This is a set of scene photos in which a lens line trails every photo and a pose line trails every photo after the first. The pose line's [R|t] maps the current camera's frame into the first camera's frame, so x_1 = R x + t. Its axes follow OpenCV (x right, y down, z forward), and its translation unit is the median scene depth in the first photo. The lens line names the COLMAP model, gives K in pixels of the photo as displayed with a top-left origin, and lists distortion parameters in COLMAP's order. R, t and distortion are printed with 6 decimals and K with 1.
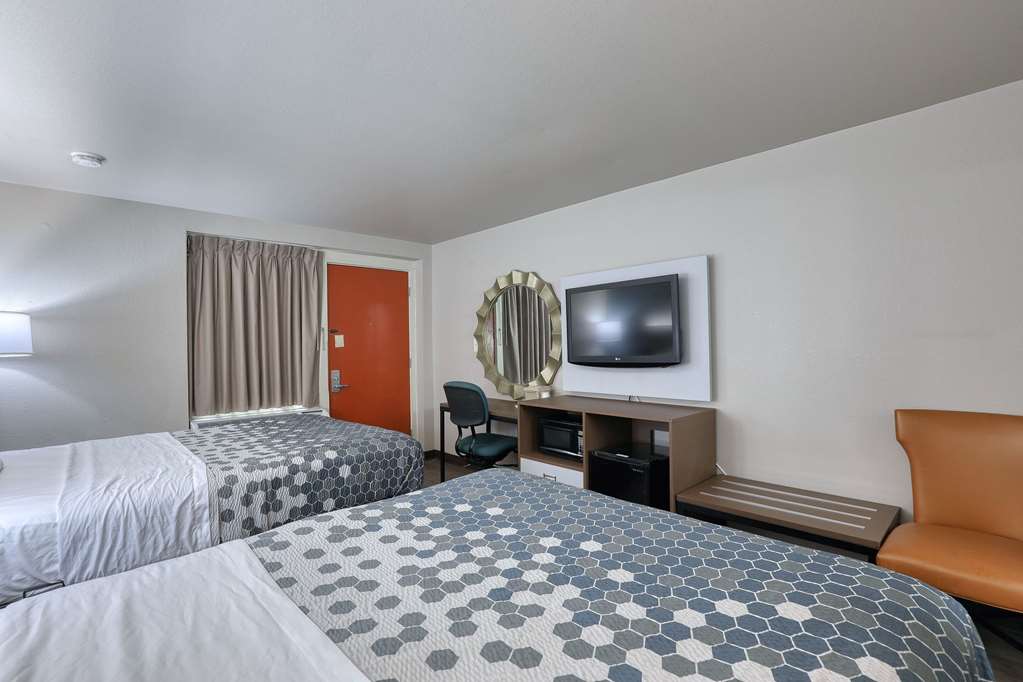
lens RADIAL K [[473.4, 0, 527.1], [0, 473.4, 332.2], [0, 0, 1]] dist [-0.029776, 0.005928]
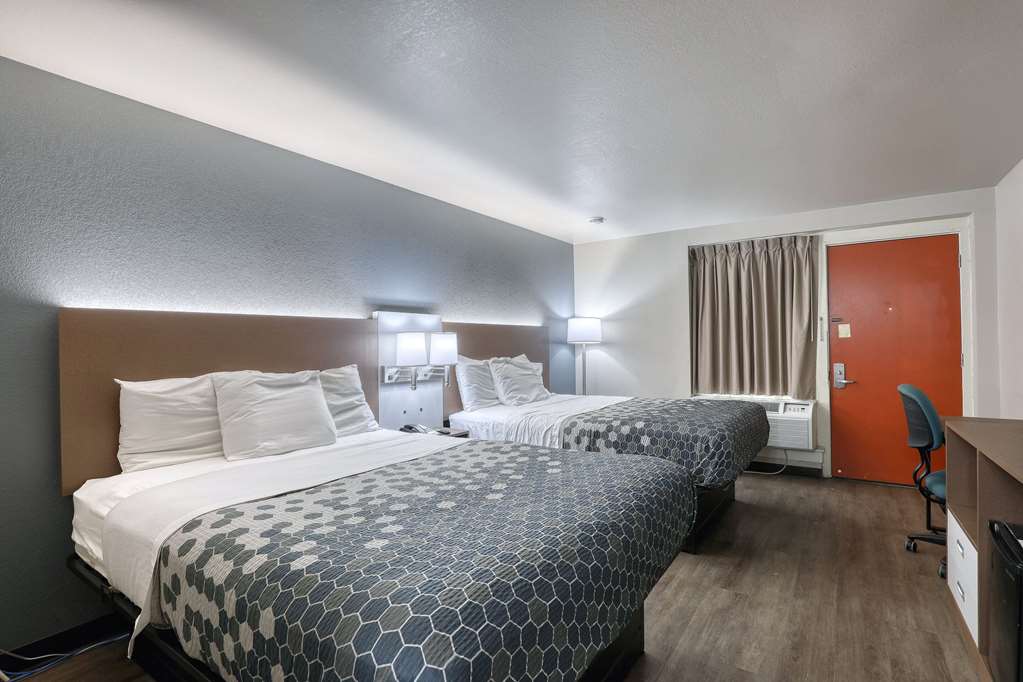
lens RADIAL K [[487.6, 0, 517.7], [0, 487.6, 338.5], [0, 0, 1]] dist [-0.010120, 0.000217]
pose [[0.197963, 0.002754, -0.980206, 1.236706], [0.030080, 0.999508, 0.008883, 0.020819], [0.979748, -0.031243, 0.197783, 0.709314]]
